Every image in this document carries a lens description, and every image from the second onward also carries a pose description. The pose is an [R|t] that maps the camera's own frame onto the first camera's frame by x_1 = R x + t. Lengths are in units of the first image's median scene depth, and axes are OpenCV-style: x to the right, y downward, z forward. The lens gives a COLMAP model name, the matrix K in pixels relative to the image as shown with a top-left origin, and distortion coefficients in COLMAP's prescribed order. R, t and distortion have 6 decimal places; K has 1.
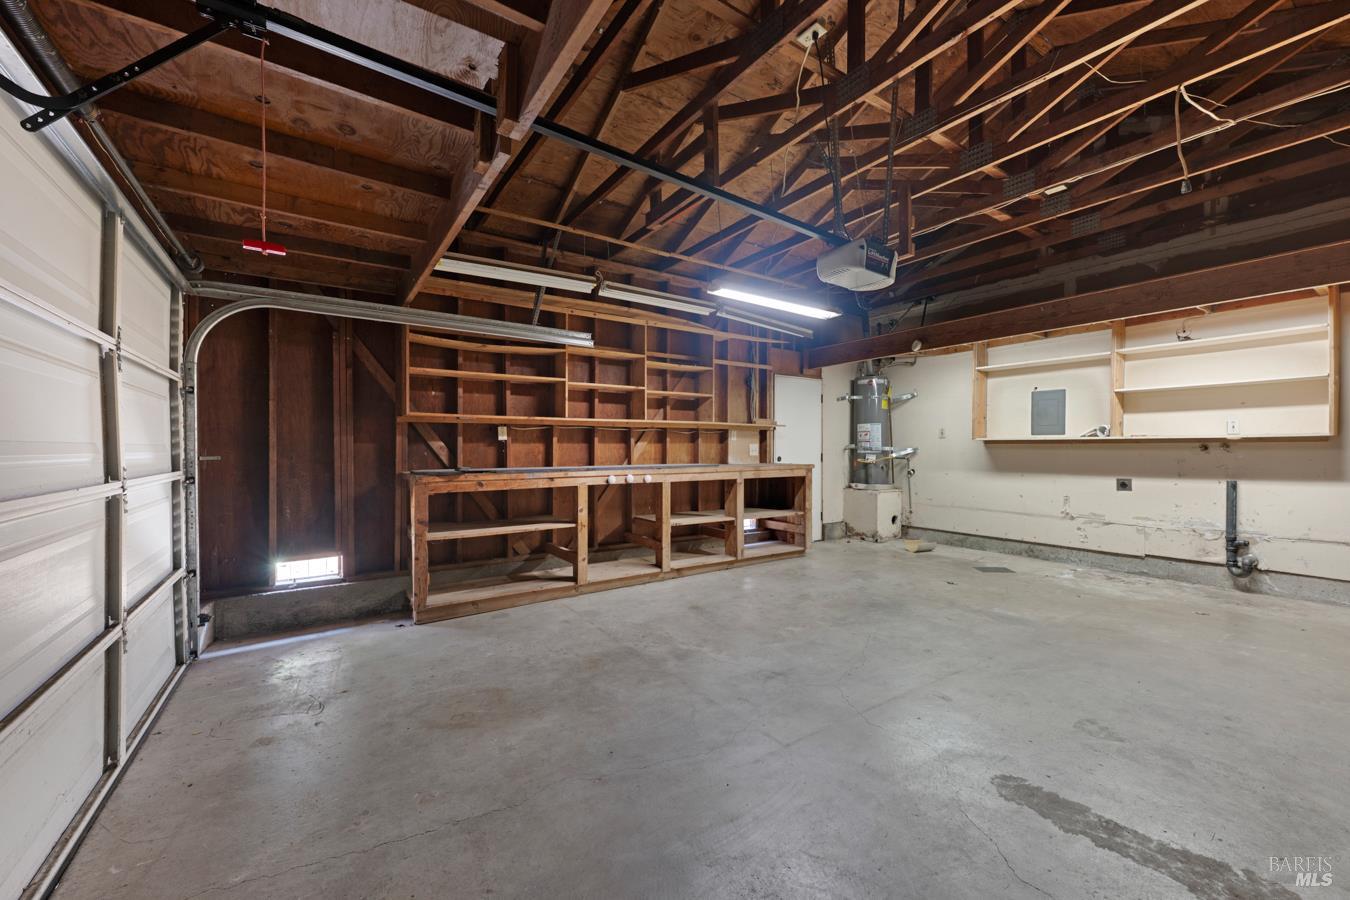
lens RADIAL K [[537.7, 0, 673.6], [0, 537.7, 446.0], [0, 0, 1]] dist [0.000005, 0.000132]
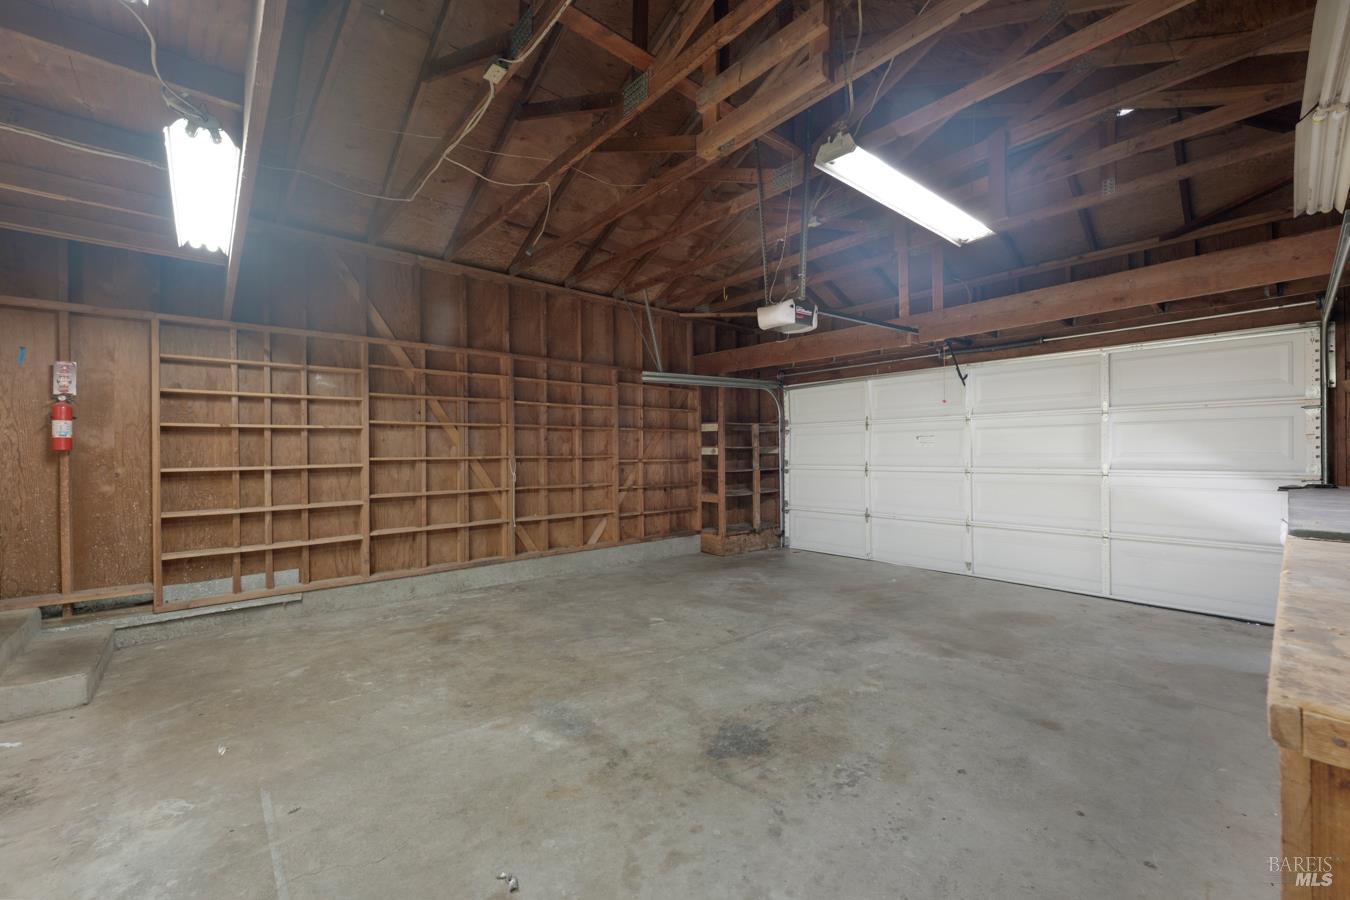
lens RADIAL K [[537.7, 0, 673.6], [0, 537.7, 446.0], [0, 0, 1]] dist [0.000005, 0.000132]
pose [[-0.993164, 0.002928, -0.116693, 0.568756], [0.003628, 0.999977, -0.005788, -0.013379], [0.116673, -0.006172, -0.993151, 1.671546]]
